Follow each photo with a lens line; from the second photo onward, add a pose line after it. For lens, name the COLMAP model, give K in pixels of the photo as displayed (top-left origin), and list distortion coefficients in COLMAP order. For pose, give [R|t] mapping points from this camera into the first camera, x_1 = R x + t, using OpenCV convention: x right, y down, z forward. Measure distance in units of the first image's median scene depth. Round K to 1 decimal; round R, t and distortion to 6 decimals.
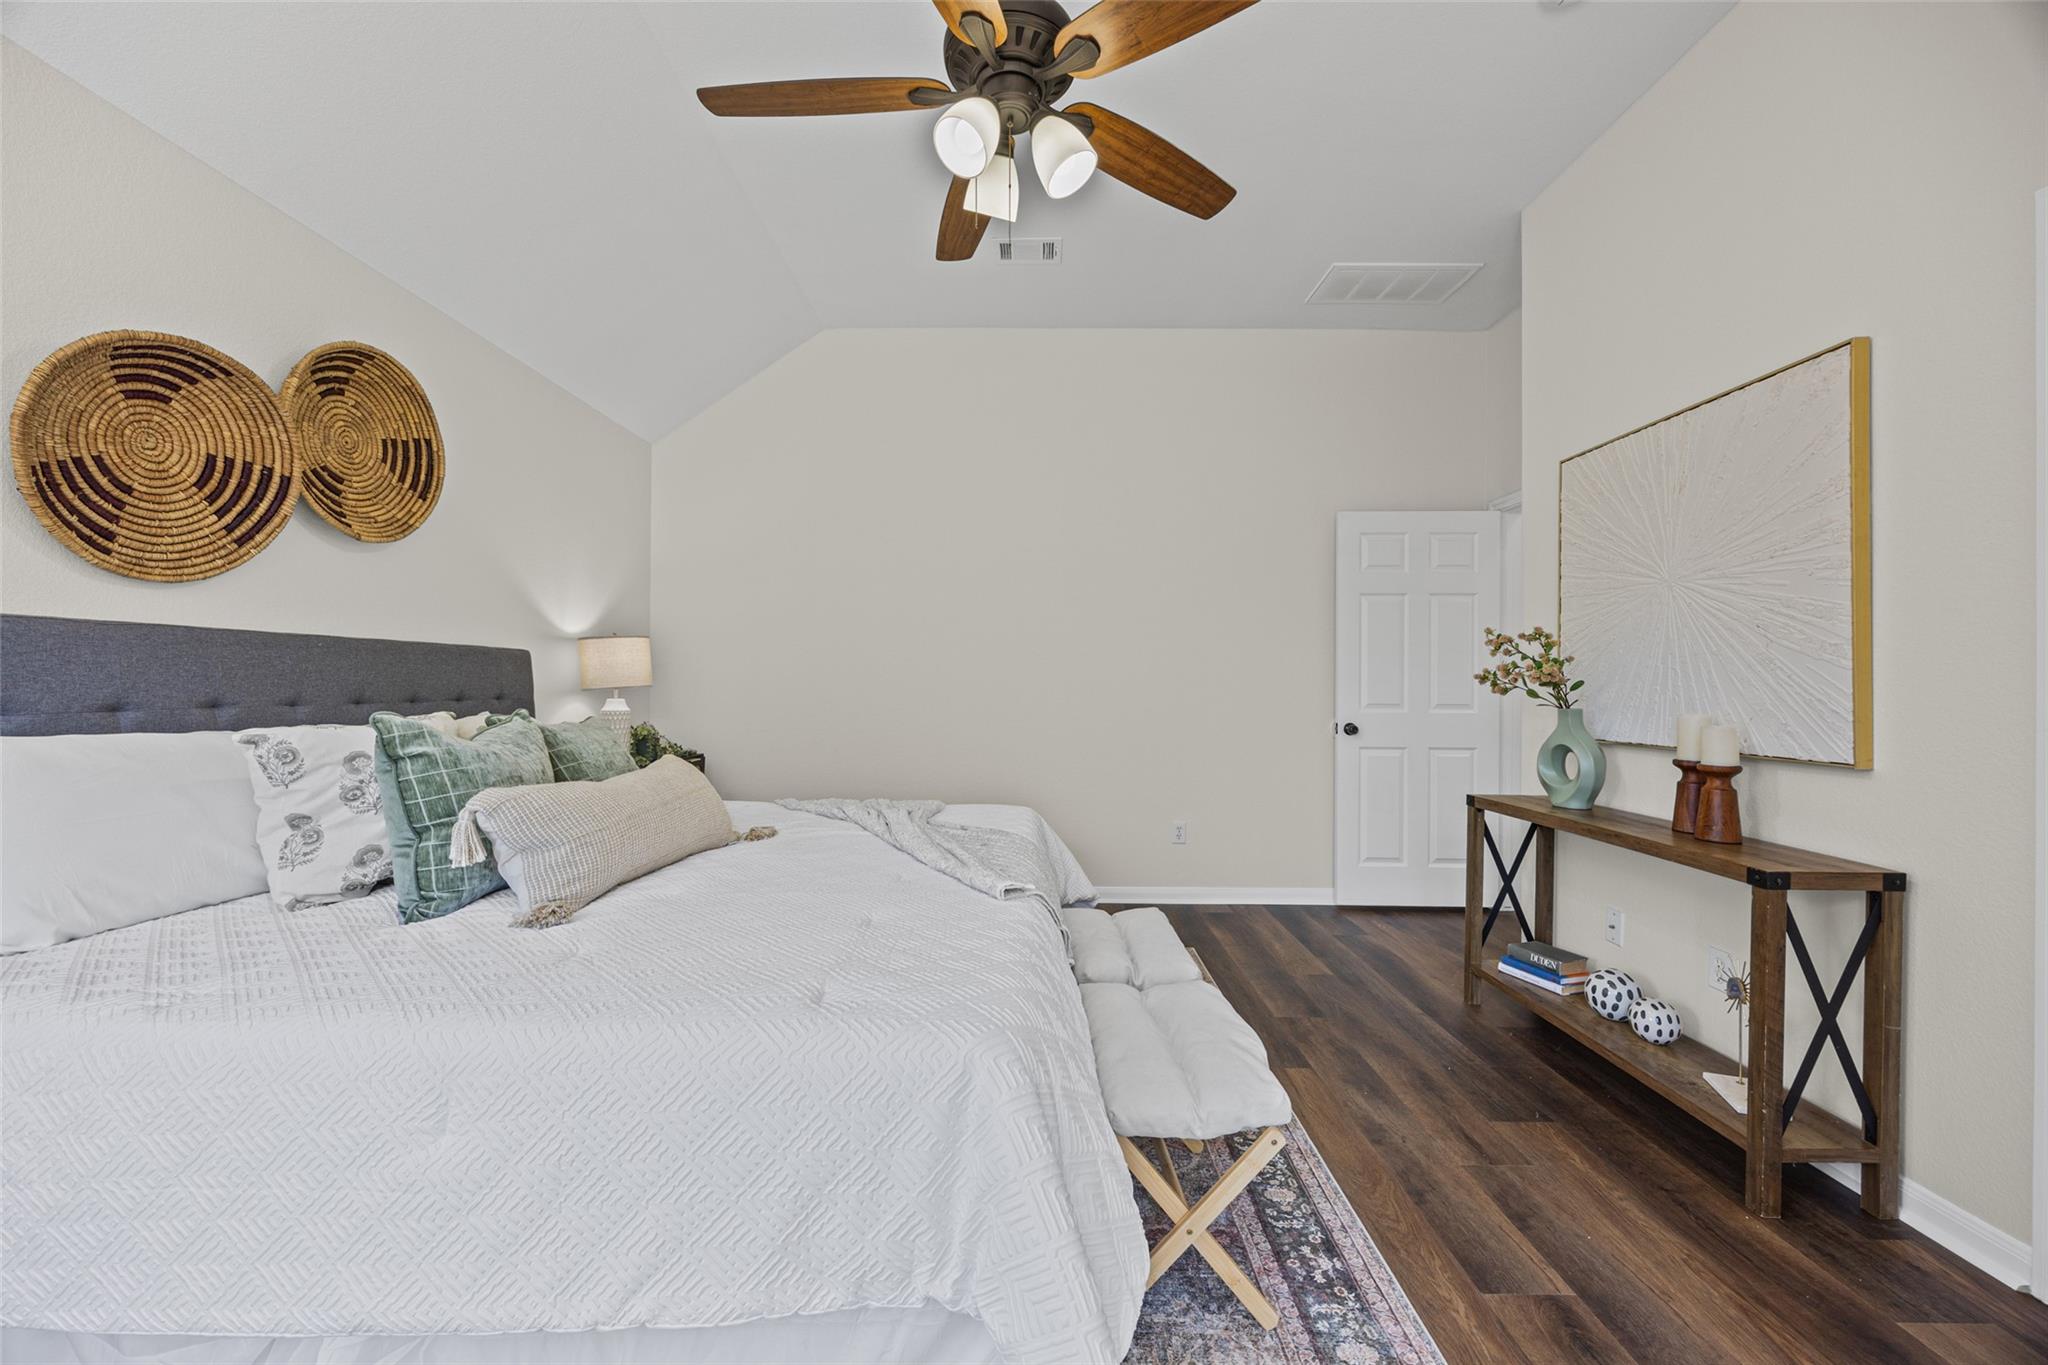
lens RADIAL K [[777.3, 0, 1031.5], [0, 777.3, 687.7], [0, 0, 1]] dist [-0.004265, 0.000369]
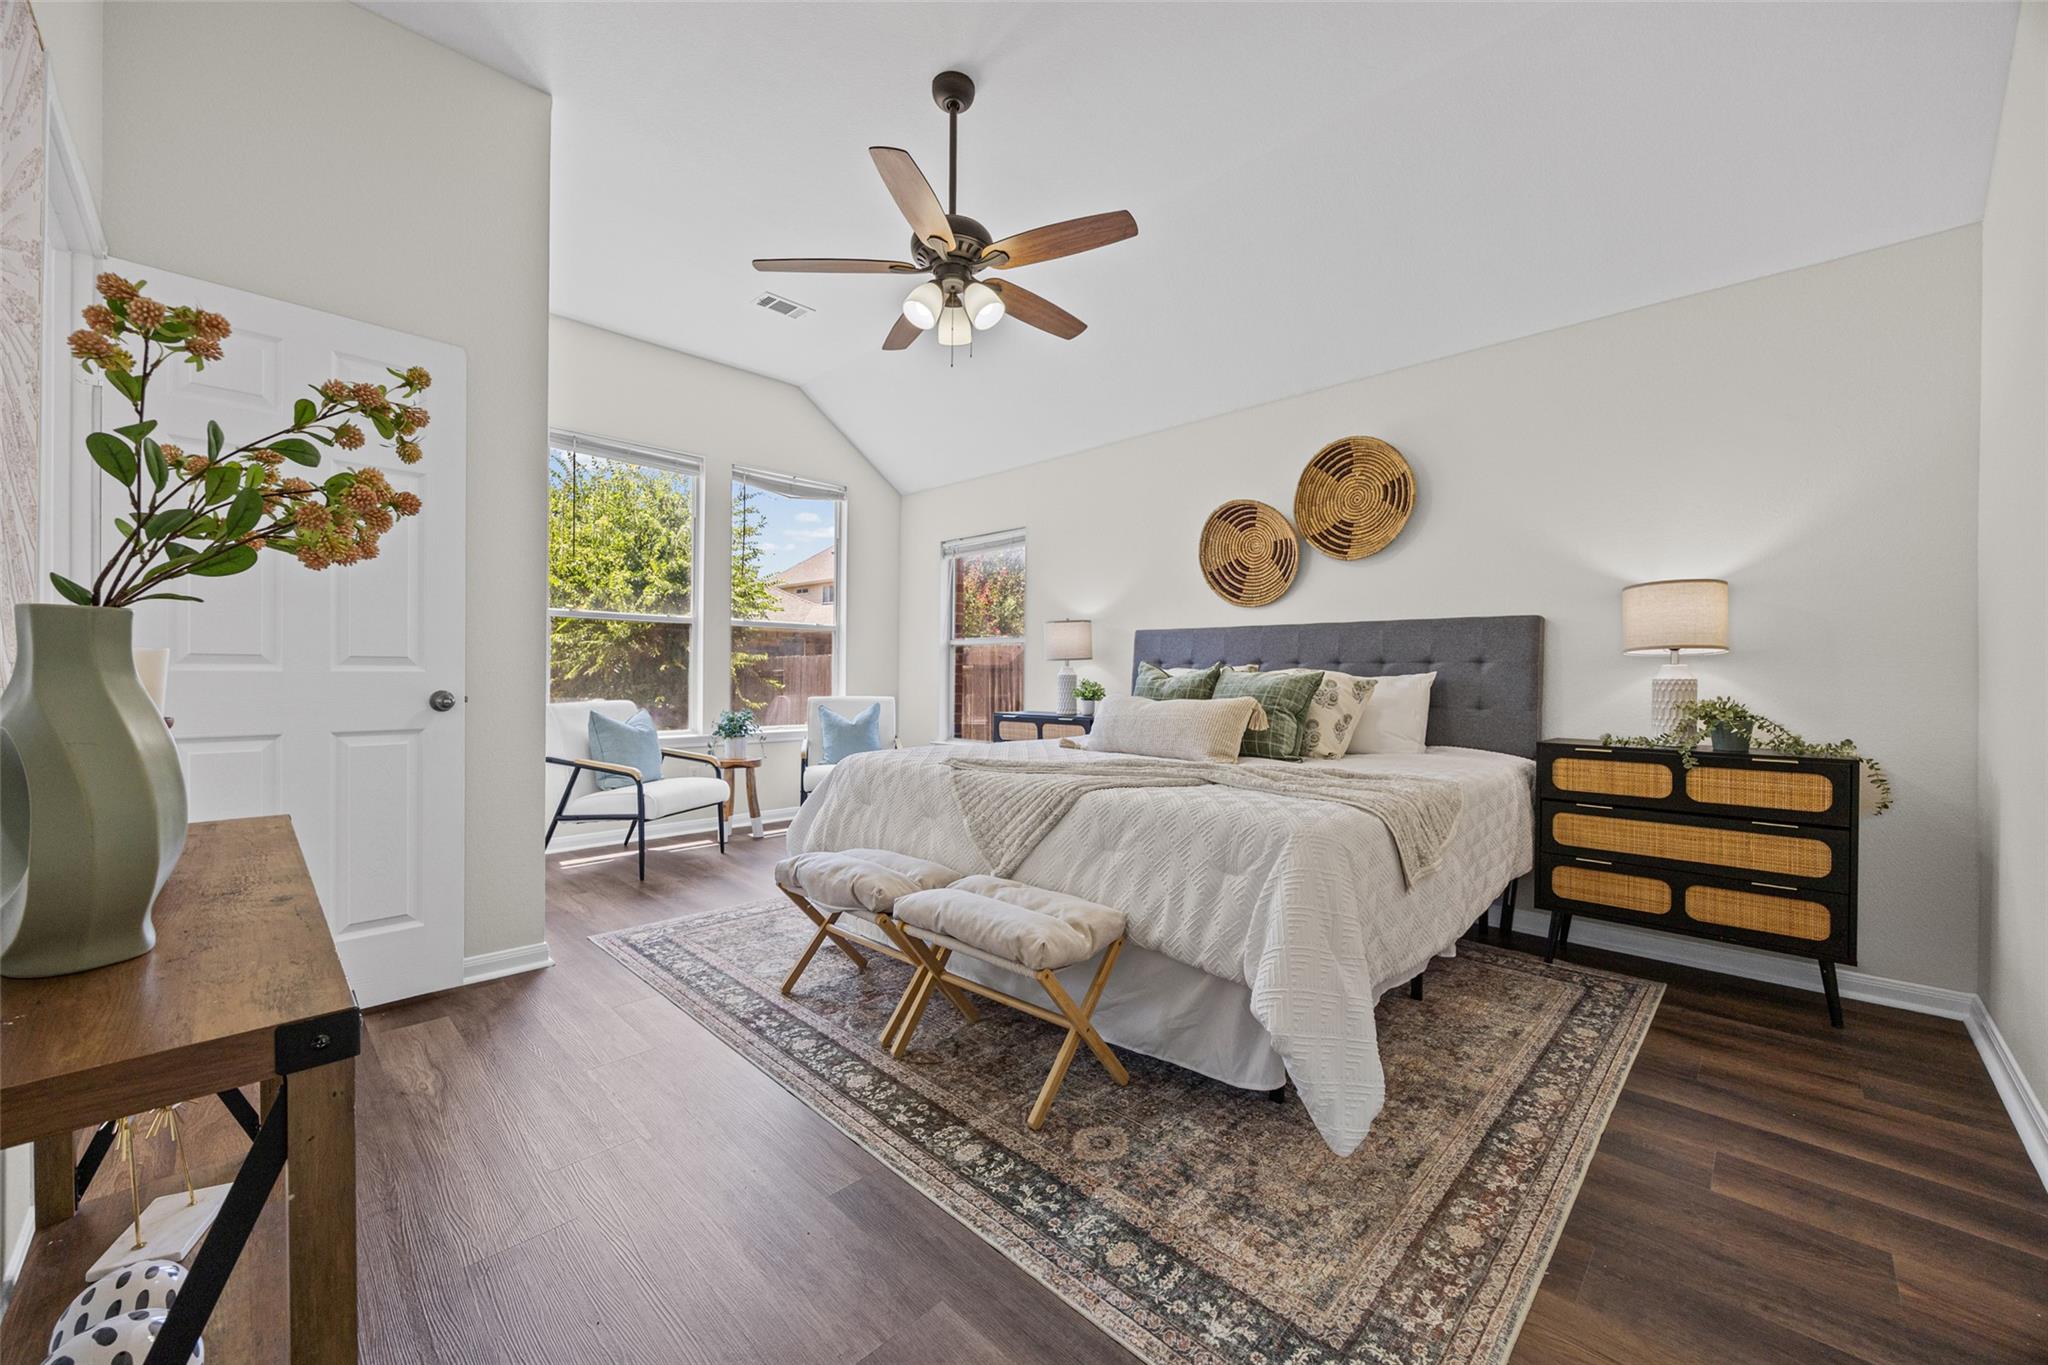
lens RADIAL K [[777.3, 0, 1020.8], [0, 777.3, 682.9], [0, 0, 1]] dist [-0.004265, 0.000369]
pose [[-0.702269, 0.000653, -0.711911, 0.789682], [-0.014153, 0.999789, 0.014879, 0.050788], [0.711771, 0.020525, -0.702112, 1.734480]]
